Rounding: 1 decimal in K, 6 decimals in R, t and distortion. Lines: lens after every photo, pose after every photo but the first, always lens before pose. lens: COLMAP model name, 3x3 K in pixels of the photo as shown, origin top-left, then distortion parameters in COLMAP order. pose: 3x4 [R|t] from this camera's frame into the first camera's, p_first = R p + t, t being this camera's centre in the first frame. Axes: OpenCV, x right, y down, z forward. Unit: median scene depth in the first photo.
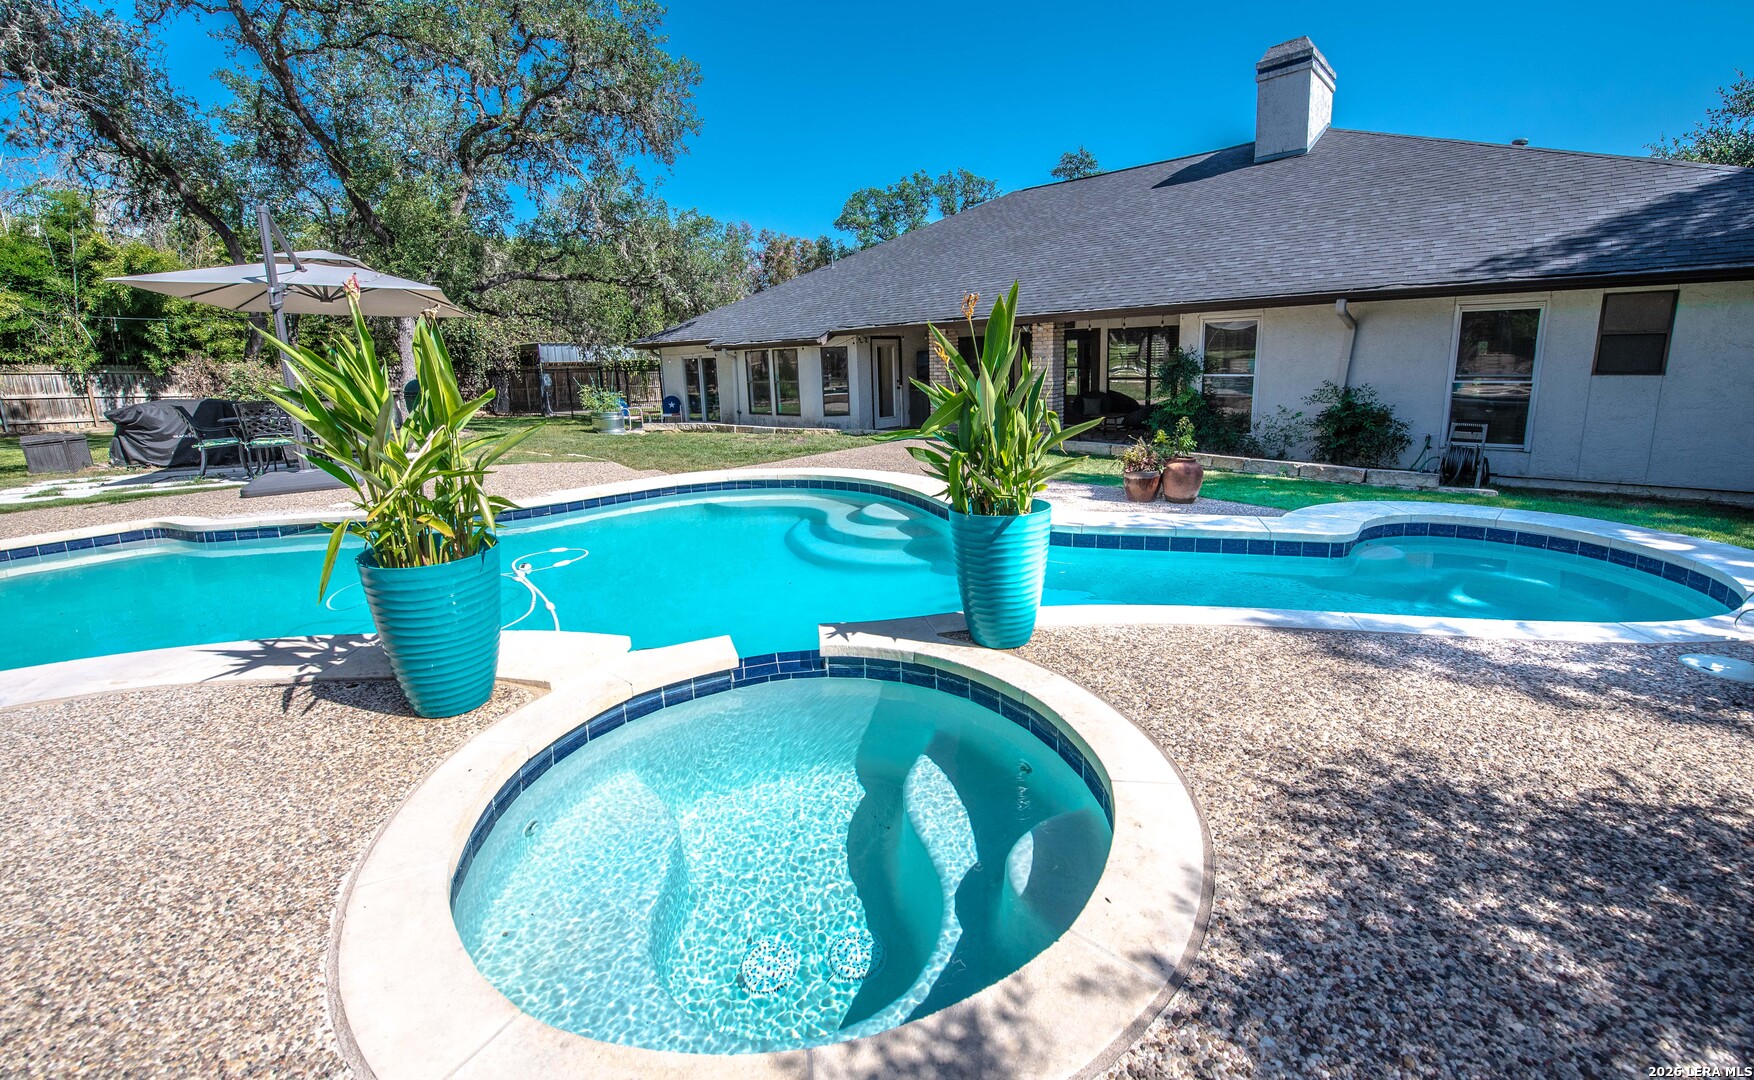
lens RADIAL K [[703.3, 0, 878.2], [0, 703.3, 539.9], [0, 0, 1]] dist [-0.009740, -0.000151]
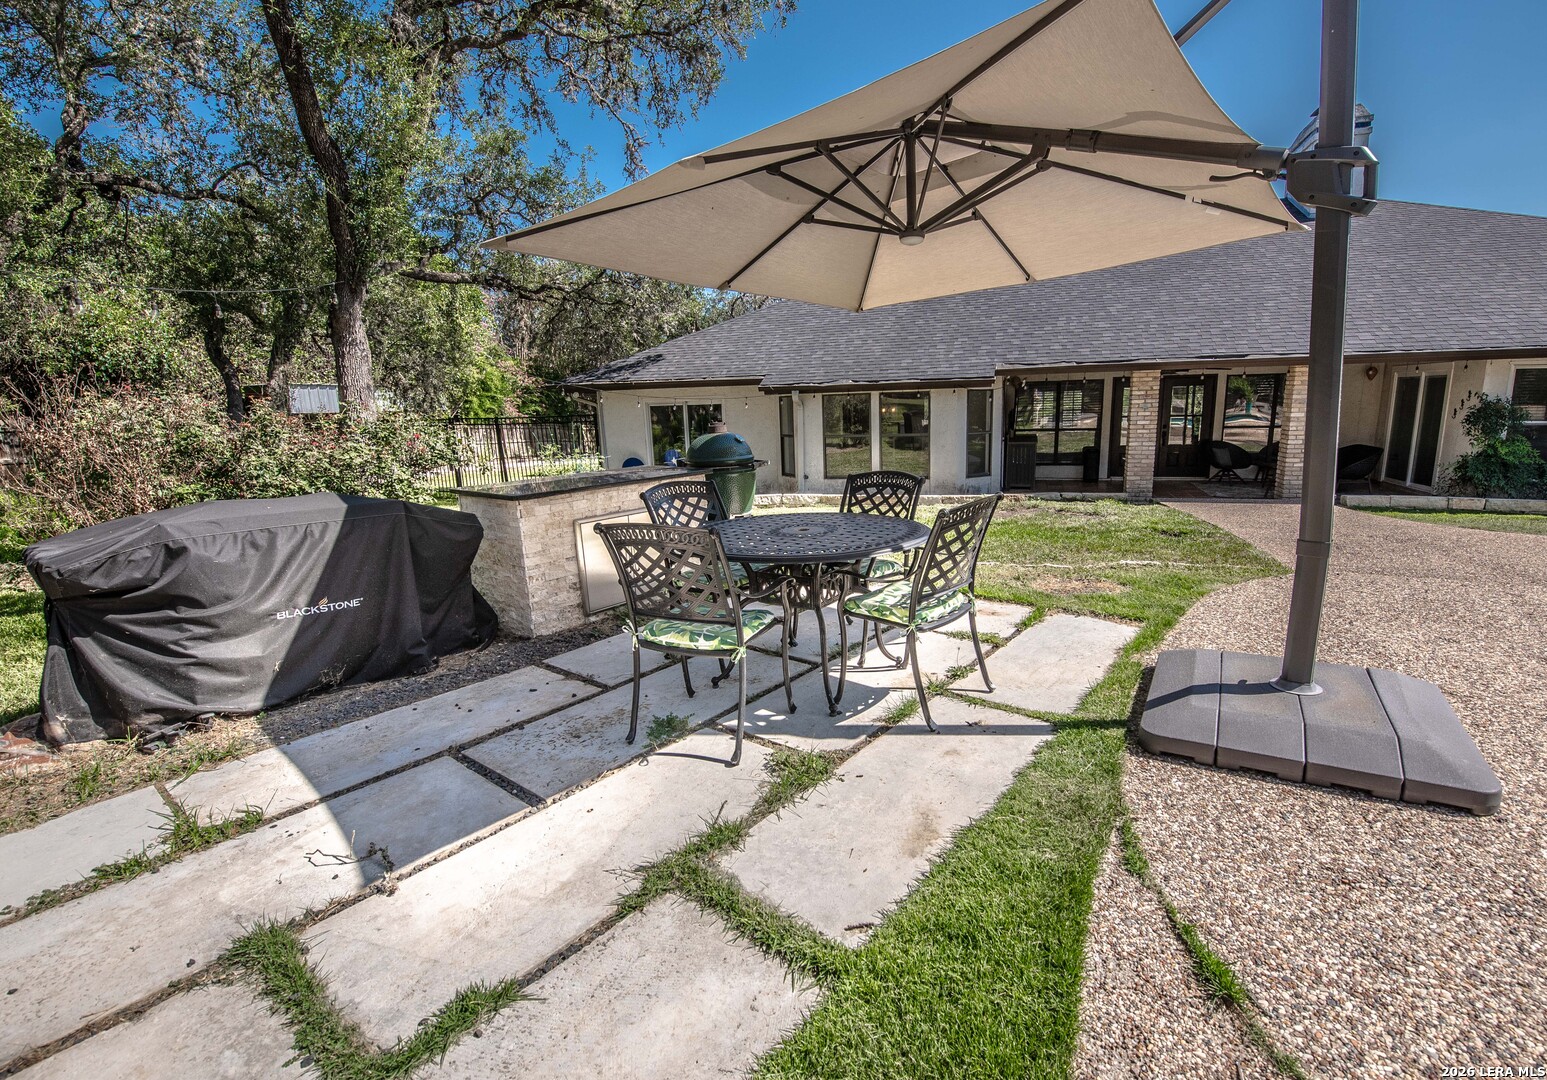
lens RADIAL K [[706.5, 0, 776.5], [0, 706.5, 549.1], [0, 0, 1]] dist [-0.003578, -0.000173]
pose [[0.899803, -0.082636, 0.428399, -0.951000], [0.108600, 0.993416, -0.036476, -0.143551], [-0.422564, 0.079345, 0.902853, 0.609345]]
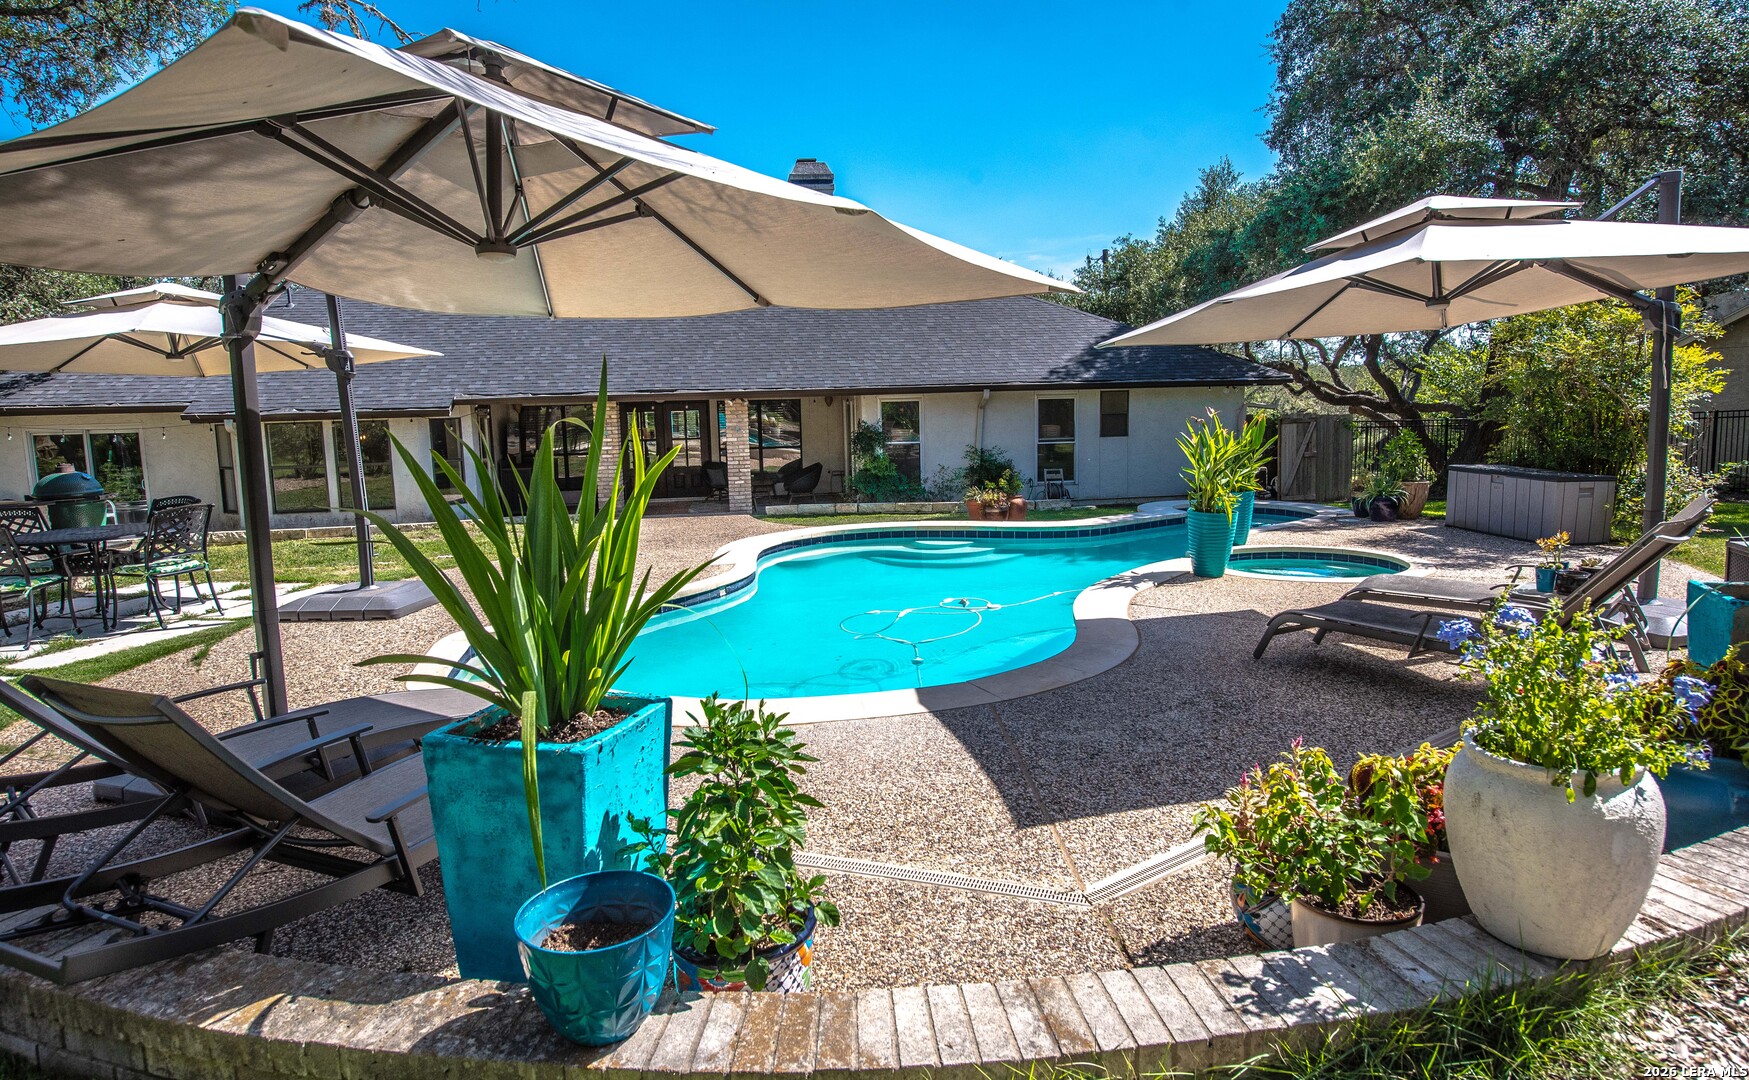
lens RADIAL K [[1031.2, 0, 876.5], [0, 1031.2, 534.5], [0, 0, 1]] dist [0.006225, 0.001388]
pose [[0.601981, -0.089877, 0.793436, -1.075056], [0.202479, 0.978351, -0.042798, -0.001625], [-0.772412, 0.186418, 0.607147, -0.068139]]
